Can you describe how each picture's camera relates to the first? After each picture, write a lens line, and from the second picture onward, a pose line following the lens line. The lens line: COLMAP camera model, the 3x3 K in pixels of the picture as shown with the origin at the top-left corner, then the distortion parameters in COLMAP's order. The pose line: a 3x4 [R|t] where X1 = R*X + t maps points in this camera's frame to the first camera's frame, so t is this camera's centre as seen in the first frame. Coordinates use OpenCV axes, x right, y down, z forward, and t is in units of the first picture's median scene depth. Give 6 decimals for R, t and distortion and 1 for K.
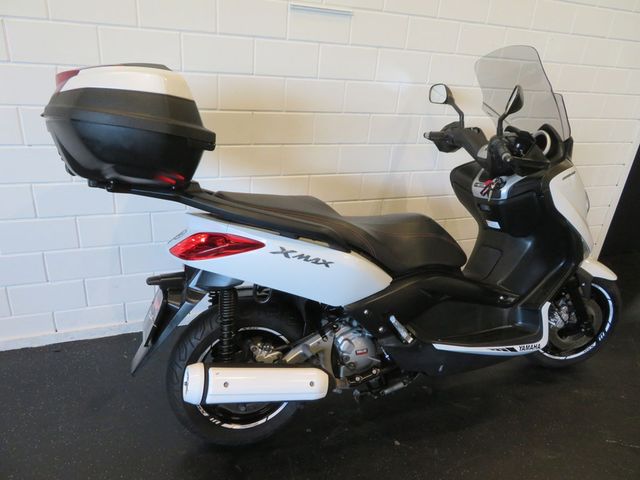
lens RADIAL K [[456.5, 0, 320.0], [0, 456.5, 240.0], [0, 0, 1]] dist [-0.004412, 0.001611]
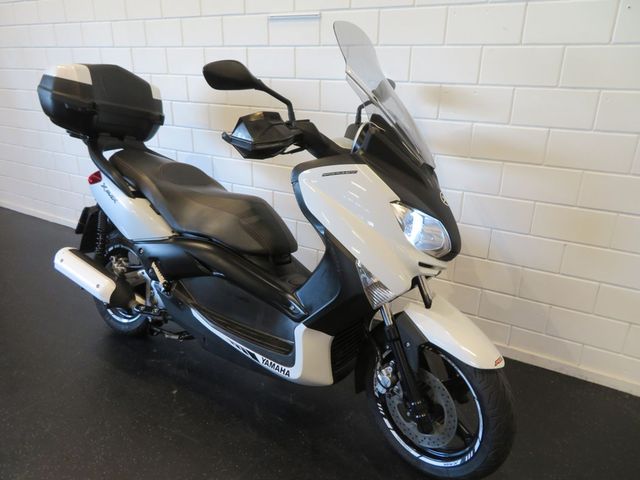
lens RADIAL K [[460.4, 0, 320.0], [0, 460.4, 240.0], [0, 0, 1]] dist [-0.006582, -0.003528]
pose [[0.608557, 0.218692, -0.762779, 1.091581], [-0.287208, 0.956802, 0.045180, -0.053402], [0.739709, 0.191581, 0.645079, 0.451519]]
